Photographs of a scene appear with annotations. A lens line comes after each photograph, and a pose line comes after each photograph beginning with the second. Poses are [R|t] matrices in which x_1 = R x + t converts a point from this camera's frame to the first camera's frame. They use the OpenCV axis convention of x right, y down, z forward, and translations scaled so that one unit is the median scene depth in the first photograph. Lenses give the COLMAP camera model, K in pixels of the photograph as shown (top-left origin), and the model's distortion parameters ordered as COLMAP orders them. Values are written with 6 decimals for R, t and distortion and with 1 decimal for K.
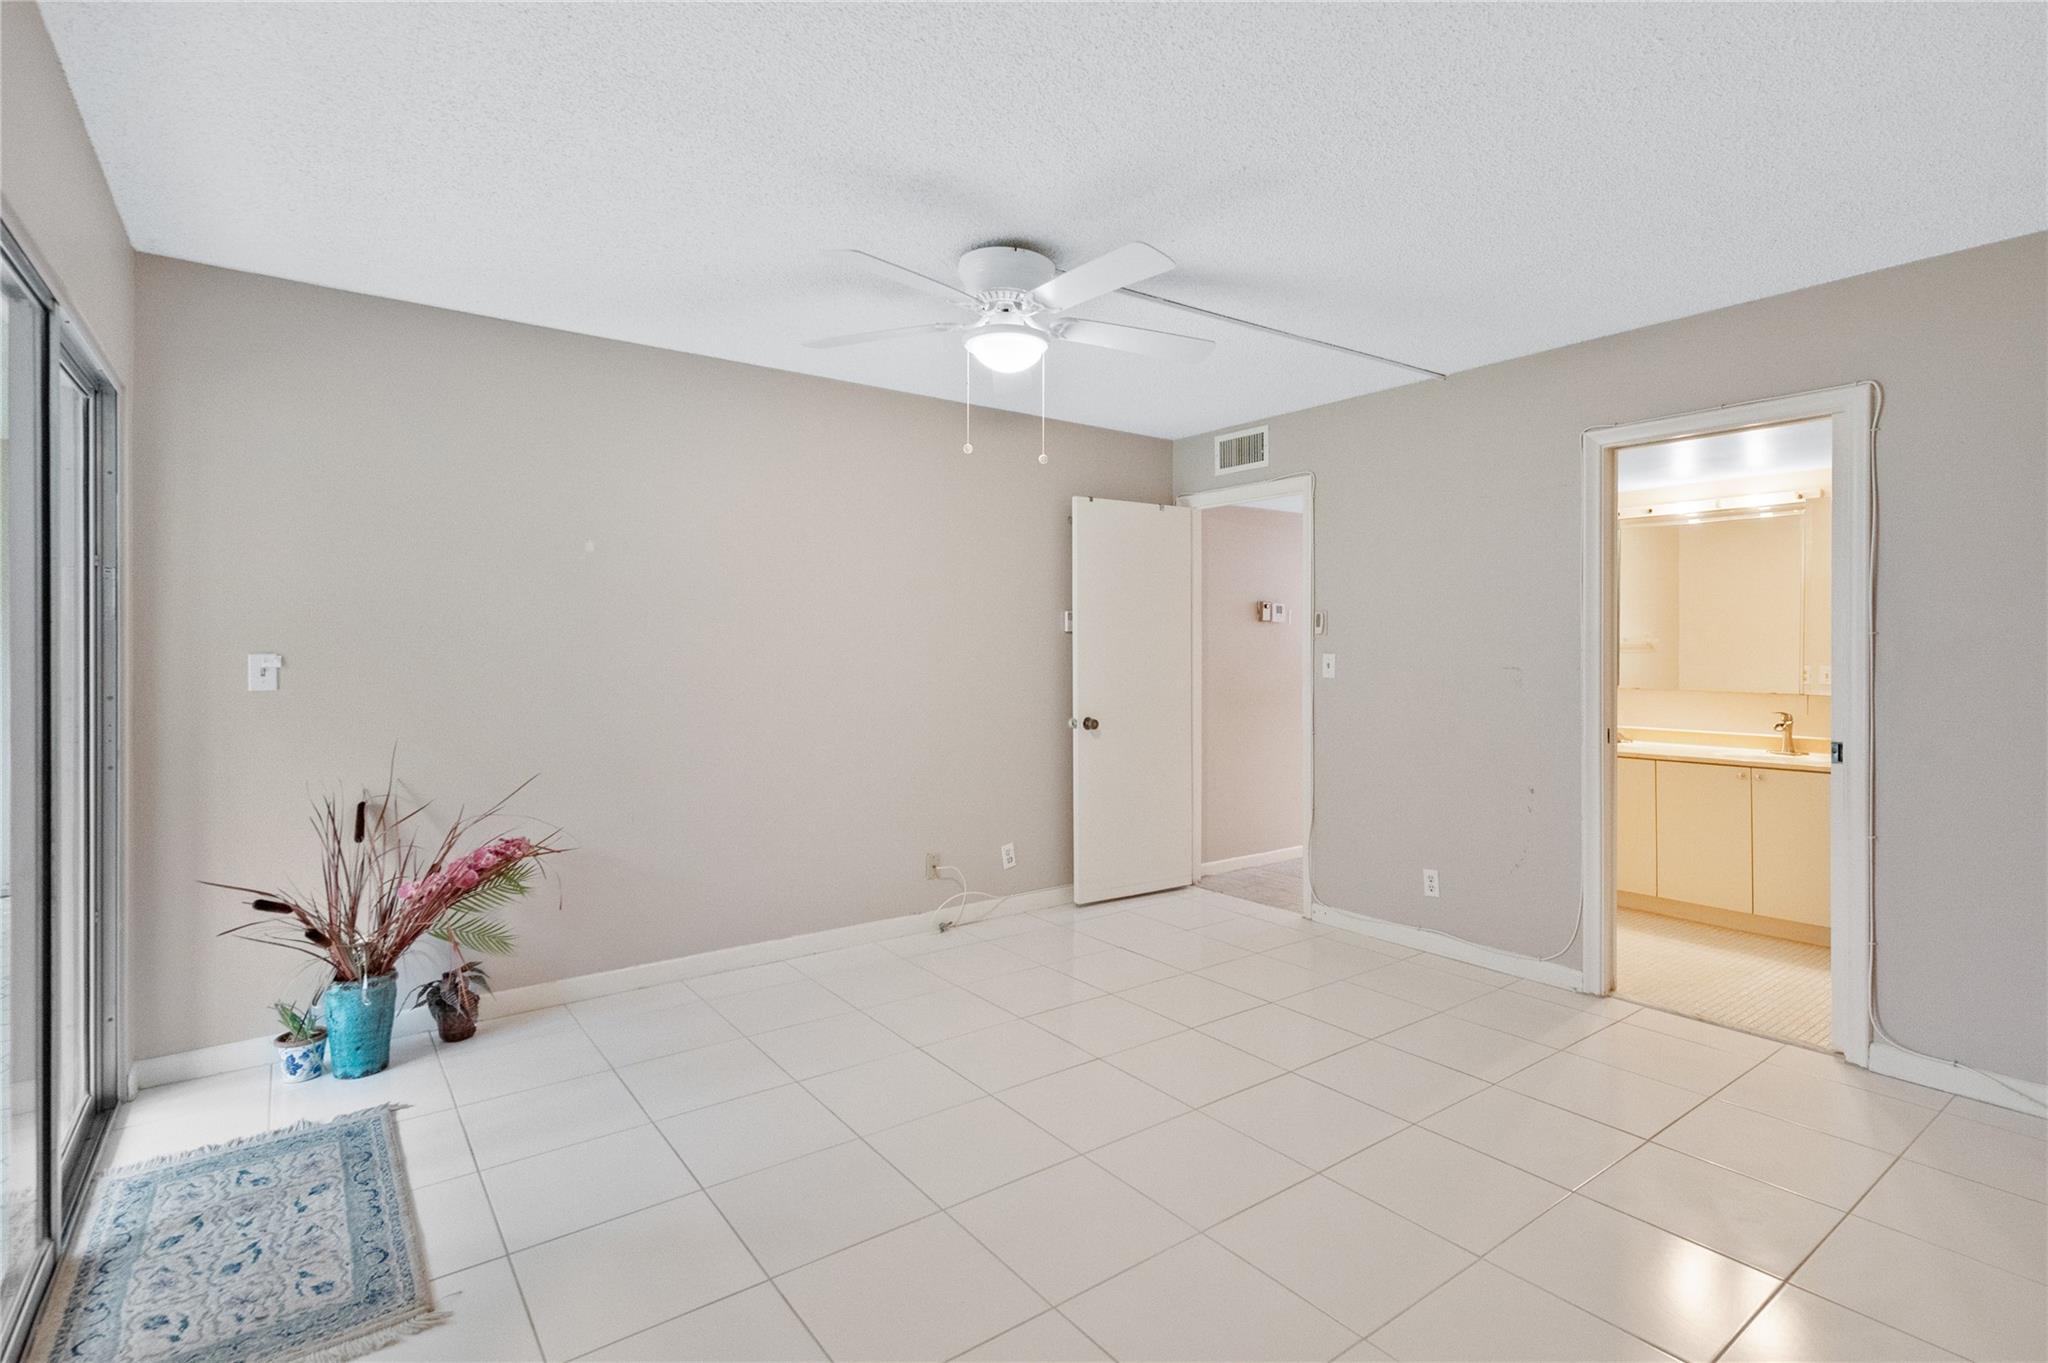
lens RADIAL K [[978.4, 0, 1018.9], [0, 978.4, 675.4], [0, 0, 1]] dist [0.013542, -0.001649]
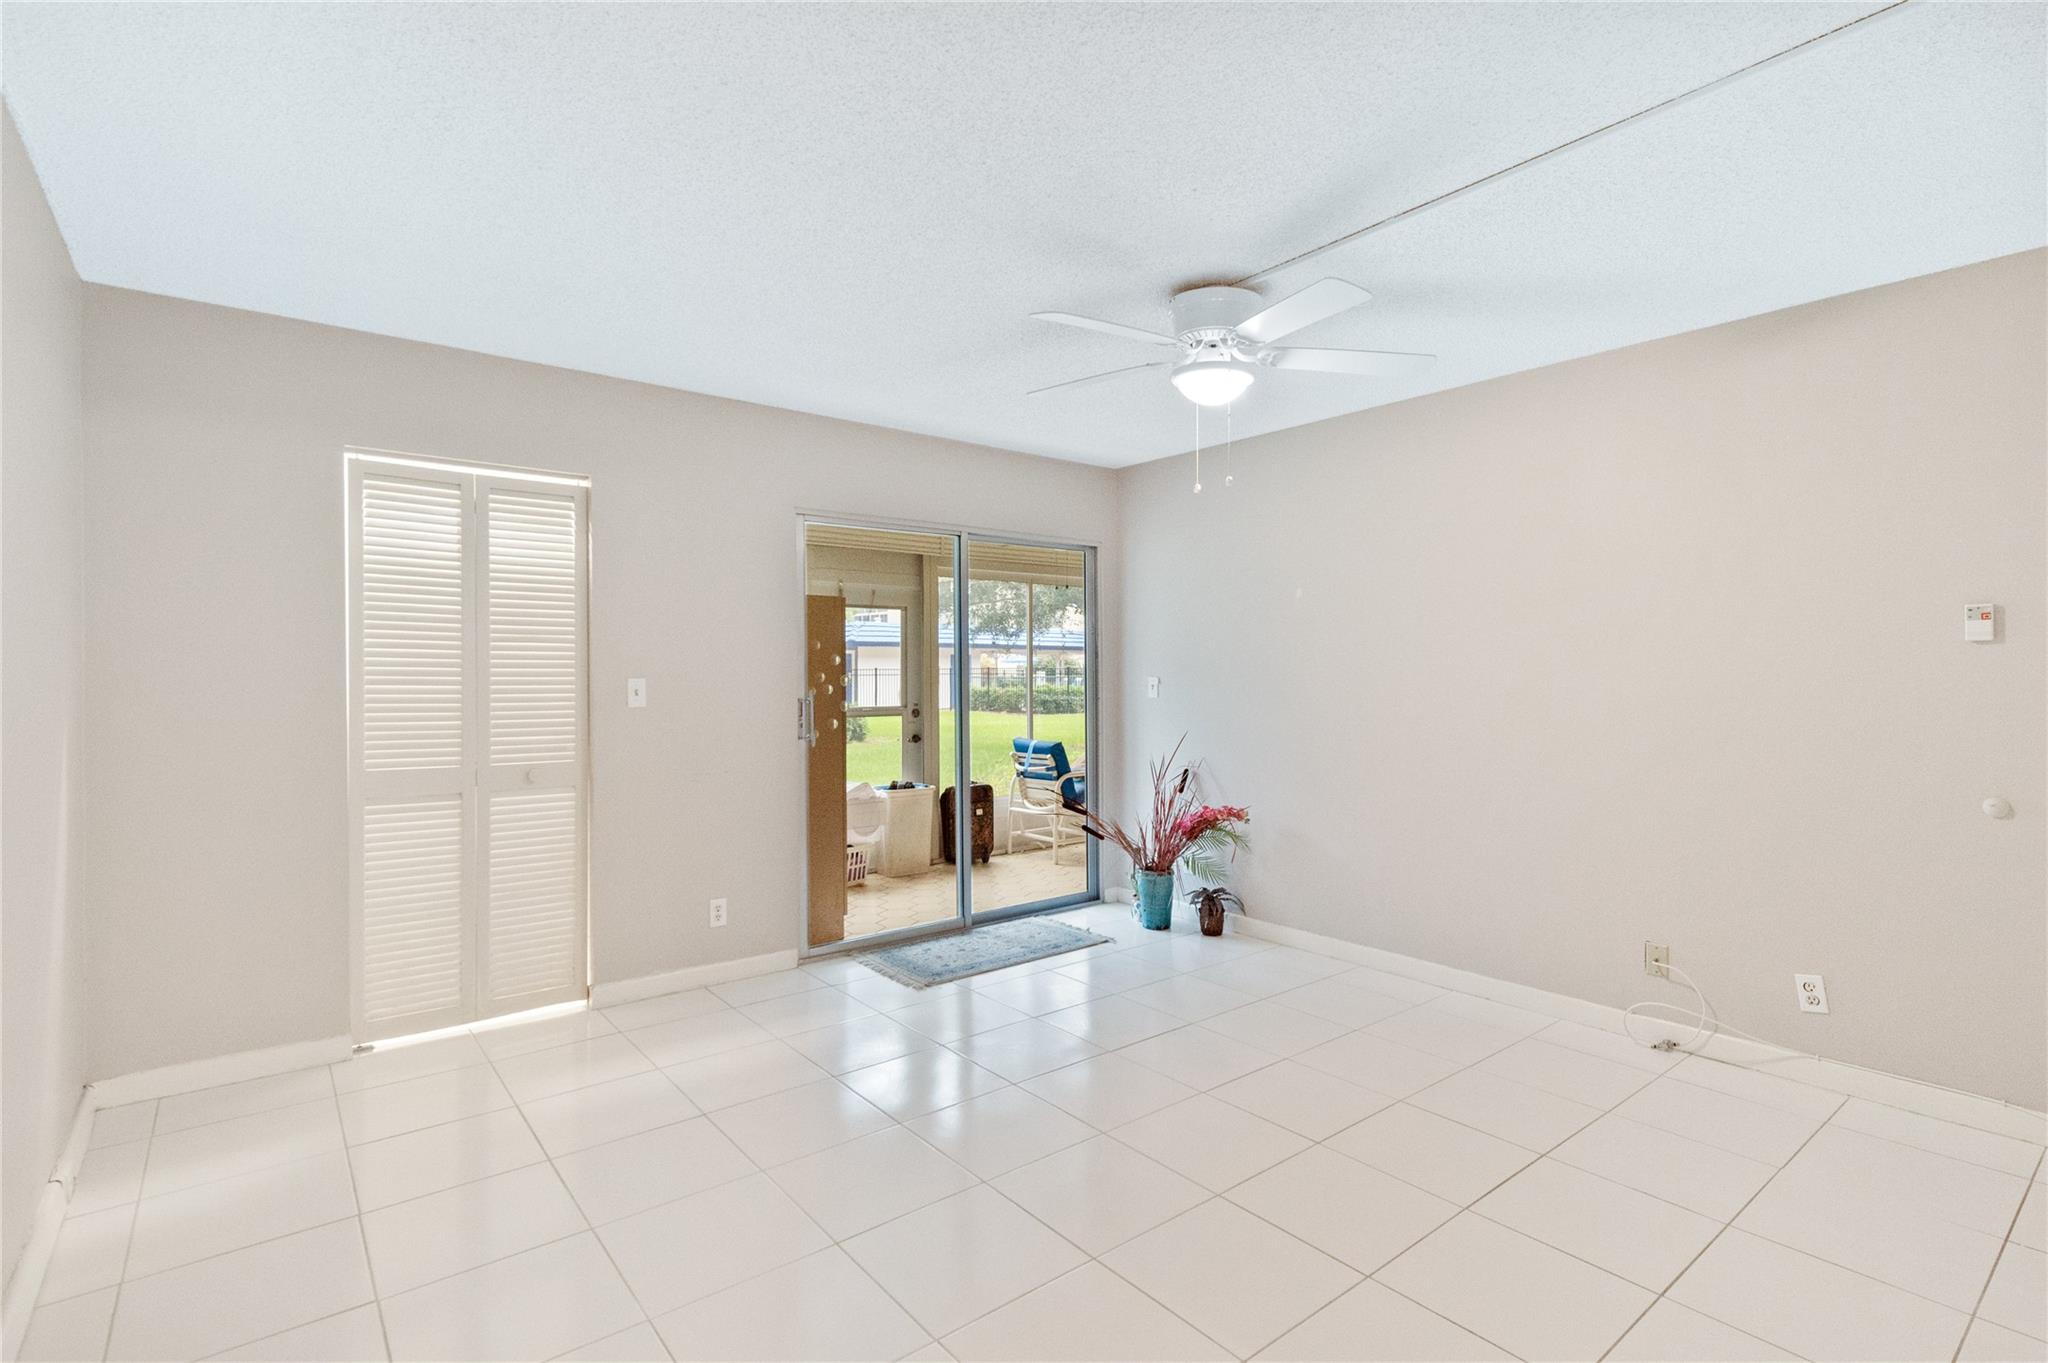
lens RADIAL K [[978.4, 0, 1020.7], [0, 978.4, 669.1], [0, 0, 1]] dist [0.013542, -0.001649]
pose [[0.038465, 0.011382, -0.999195, 0.905249], [-0.011418, 0.999875, 0.010950, -0.047775], [0.999195, 0.010987, 0.038590, 0.645956]]
